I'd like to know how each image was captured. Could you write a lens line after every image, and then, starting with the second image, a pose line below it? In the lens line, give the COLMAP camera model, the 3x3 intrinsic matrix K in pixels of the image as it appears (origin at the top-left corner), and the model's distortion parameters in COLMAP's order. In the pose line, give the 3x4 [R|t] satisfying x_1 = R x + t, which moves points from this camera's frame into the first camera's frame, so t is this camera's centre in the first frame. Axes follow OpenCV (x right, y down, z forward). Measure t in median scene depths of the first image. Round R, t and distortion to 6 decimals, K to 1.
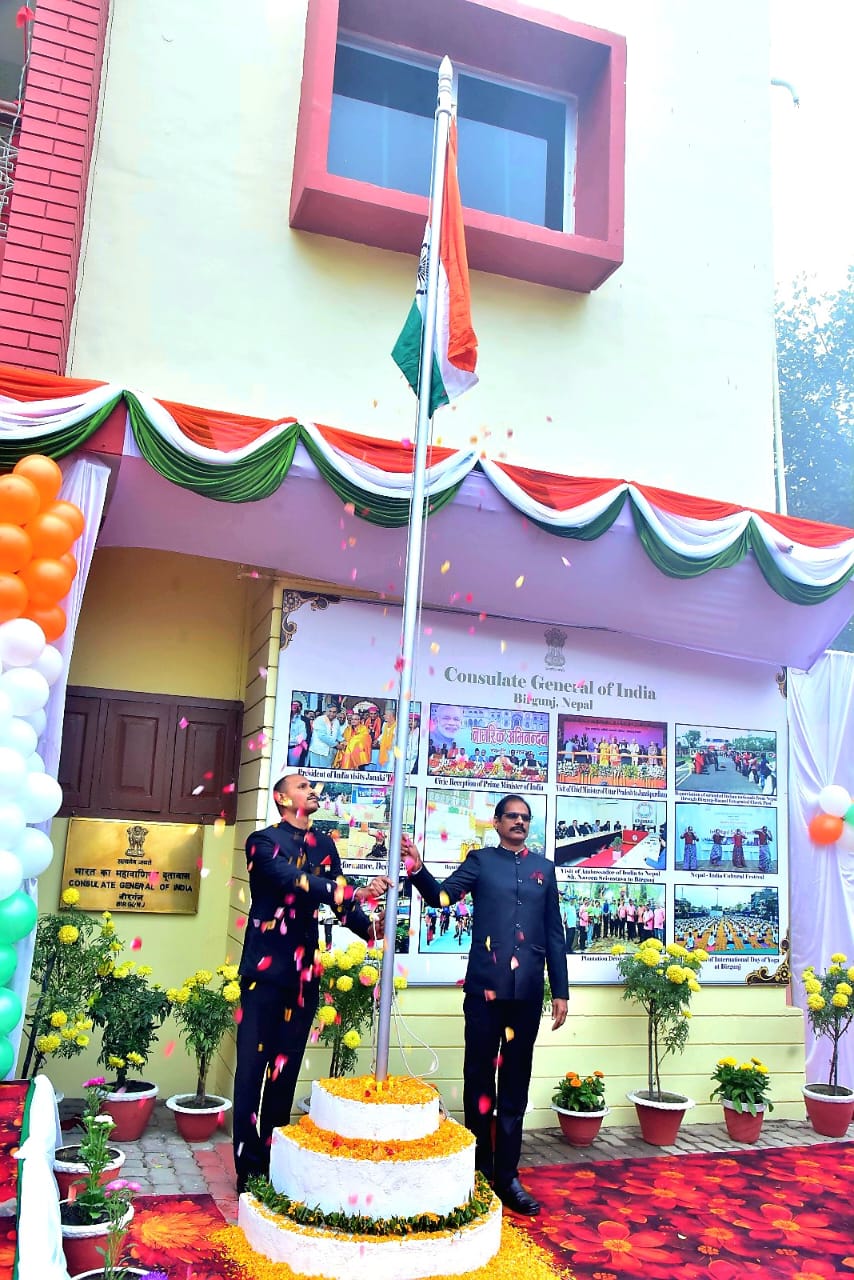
lens RADIAL K [[1036.7, 0, 428.4], [0, 1036.7, 646.9], [0, 0, 1]] dist [-0.035979, 0.072344]
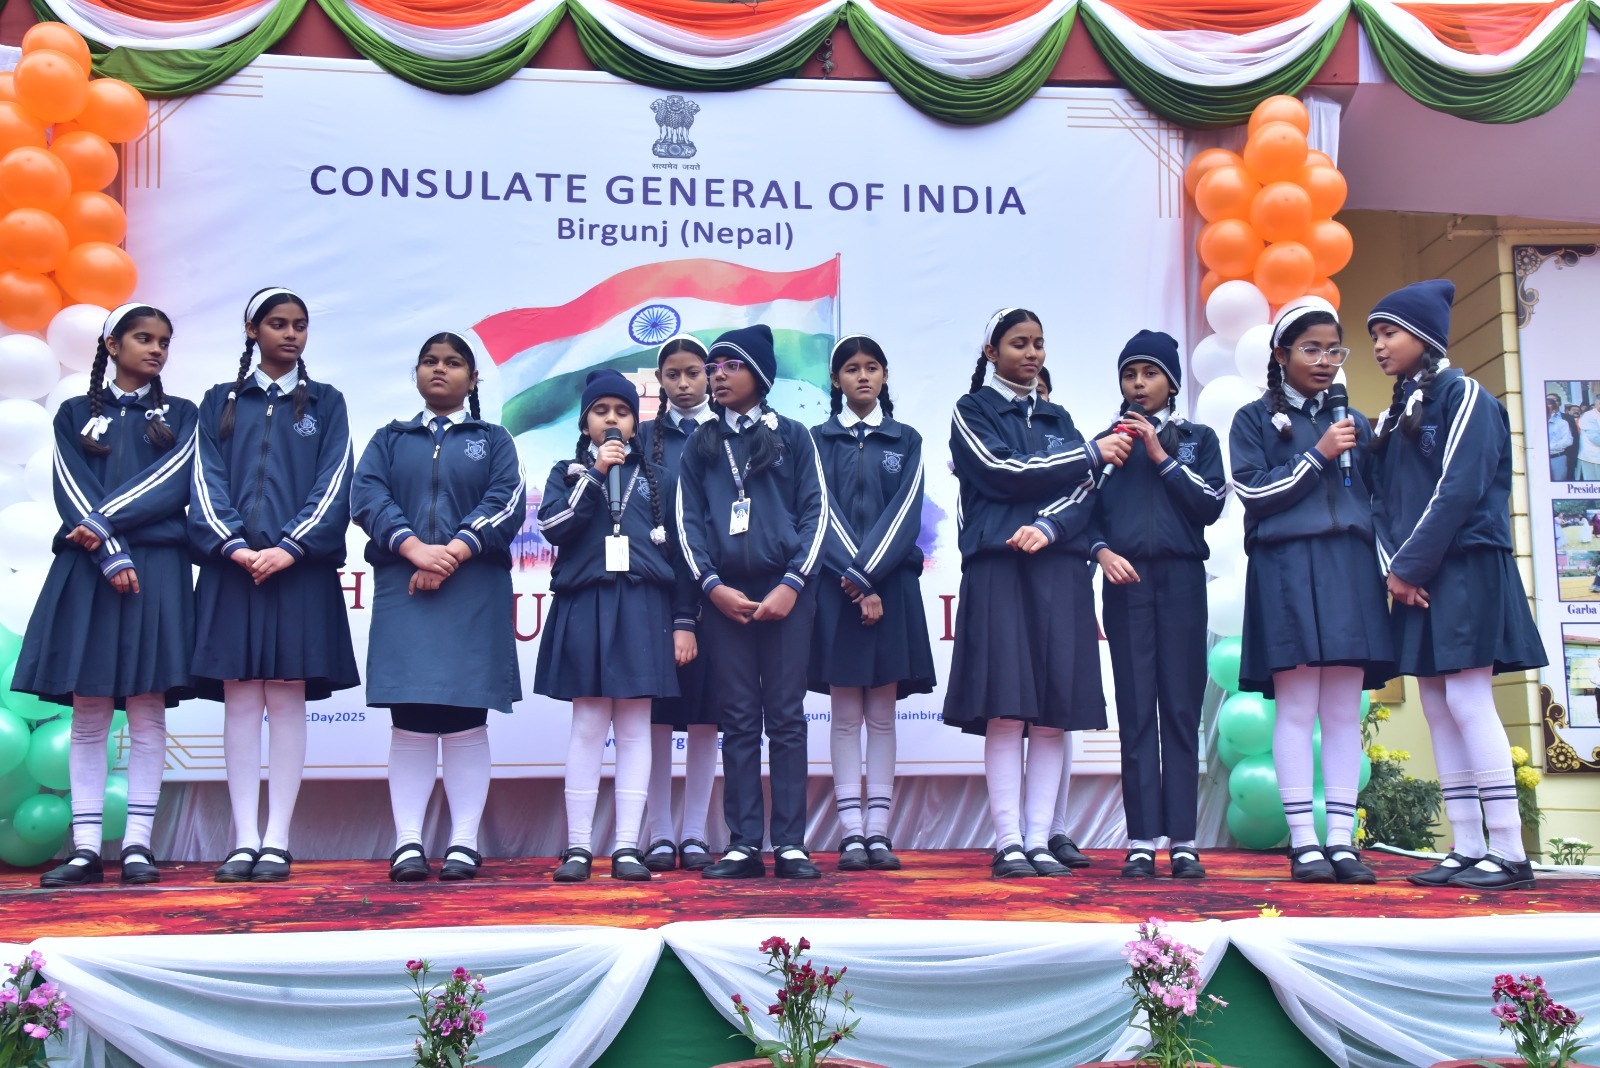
lens RADIAL K [[1739.9, 0, 794.6], [0, 1739.9, 539.4], [0, 0, 1]] dist [0.113780, 0.000000]
pose [[0.963431, -0.092137, -0.251618, -0.334882], [0.103119, 0.994192, 0.030787, 0.060099], [0.247320, -0.055608, 0.967337, -0.352906]]
